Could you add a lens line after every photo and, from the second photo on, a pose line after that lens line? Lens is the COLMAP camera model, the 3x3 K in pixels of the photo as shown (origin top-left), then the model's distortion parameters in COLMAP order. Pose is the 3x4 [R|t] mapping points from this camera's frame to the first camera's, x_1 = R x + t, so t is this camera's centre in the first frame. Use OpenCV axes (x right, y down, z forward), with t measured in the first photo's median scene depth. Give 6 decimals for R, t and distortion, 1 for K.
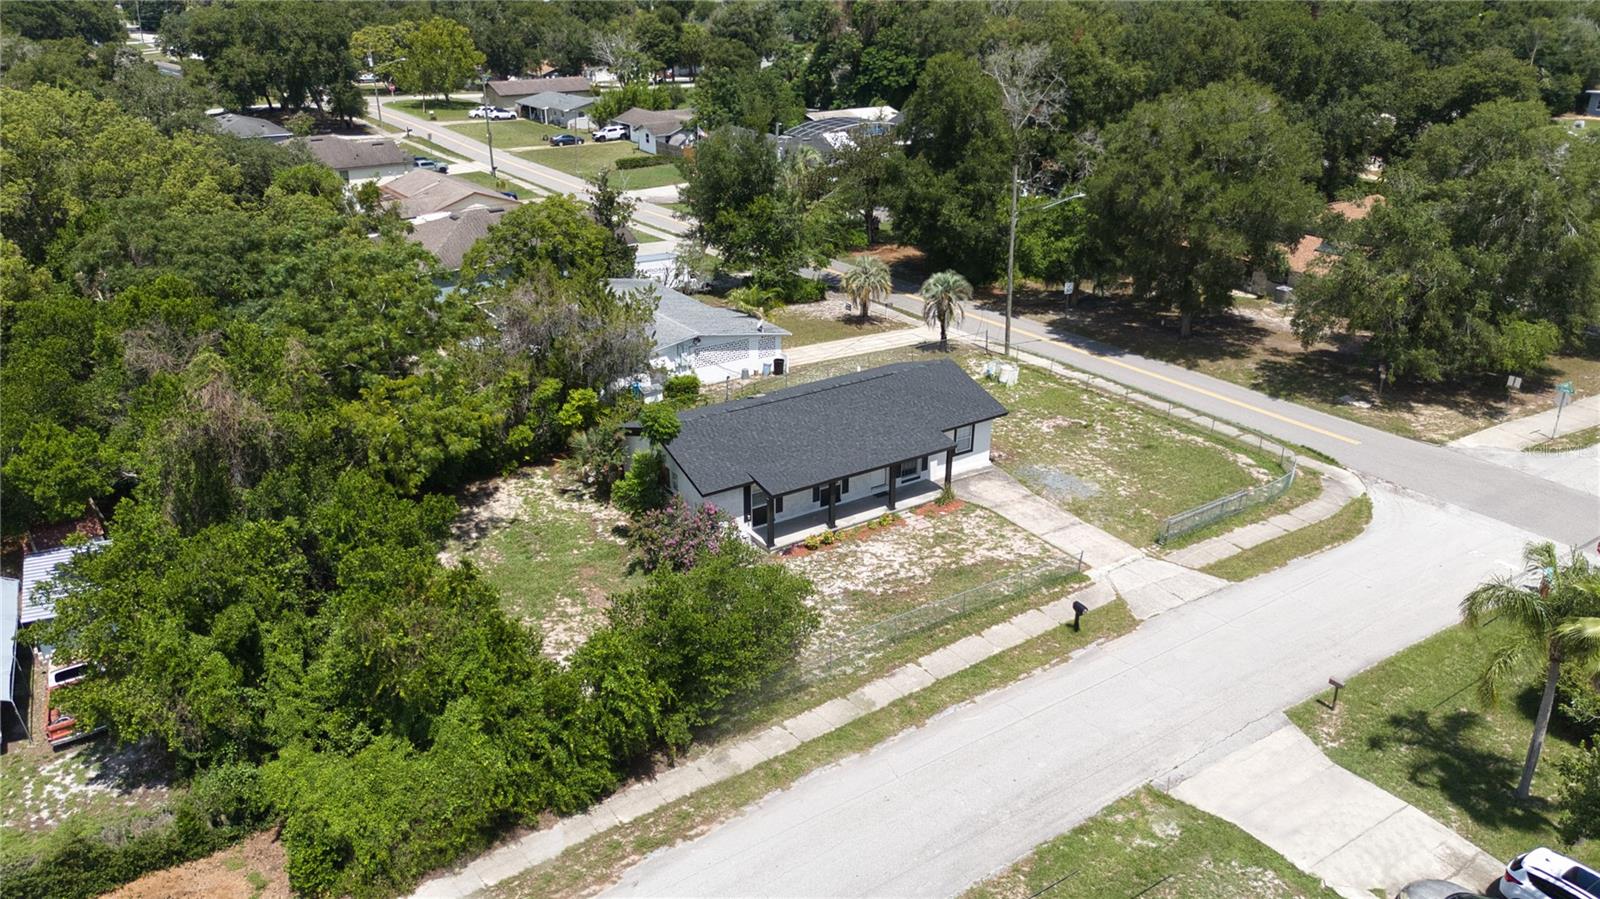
lens RADIAL K [[1160.4, 0, 800.0], [0, 1160.4, 449.5], [0, 0, 1]] dist [0.066886, -0.001012]
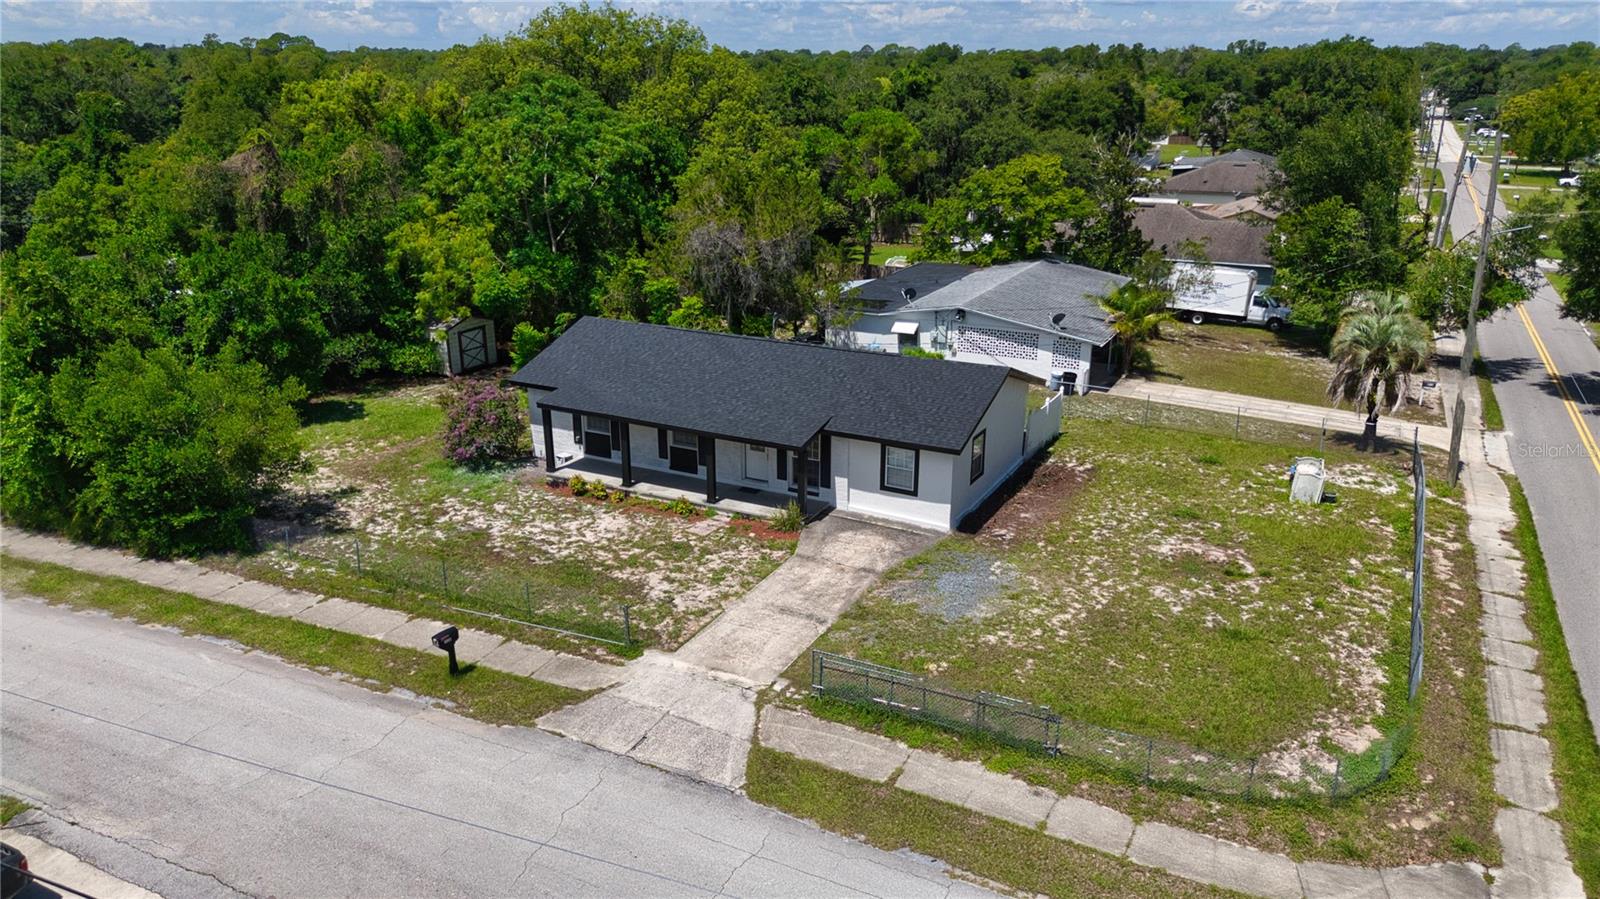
lens RADIAL K [[1133.4, 0, 826.0], [0, 1133.4, 452.9], [0, 0, 1]] dist [0.036638, -0.002581]
pose [[0.502198, 0.282626, -0.817264, 0.629380], [-0.343732, 0.932456, 0.111242, -0.072722], [0.793502, 0.225054, 0.565425, 0.617522]]
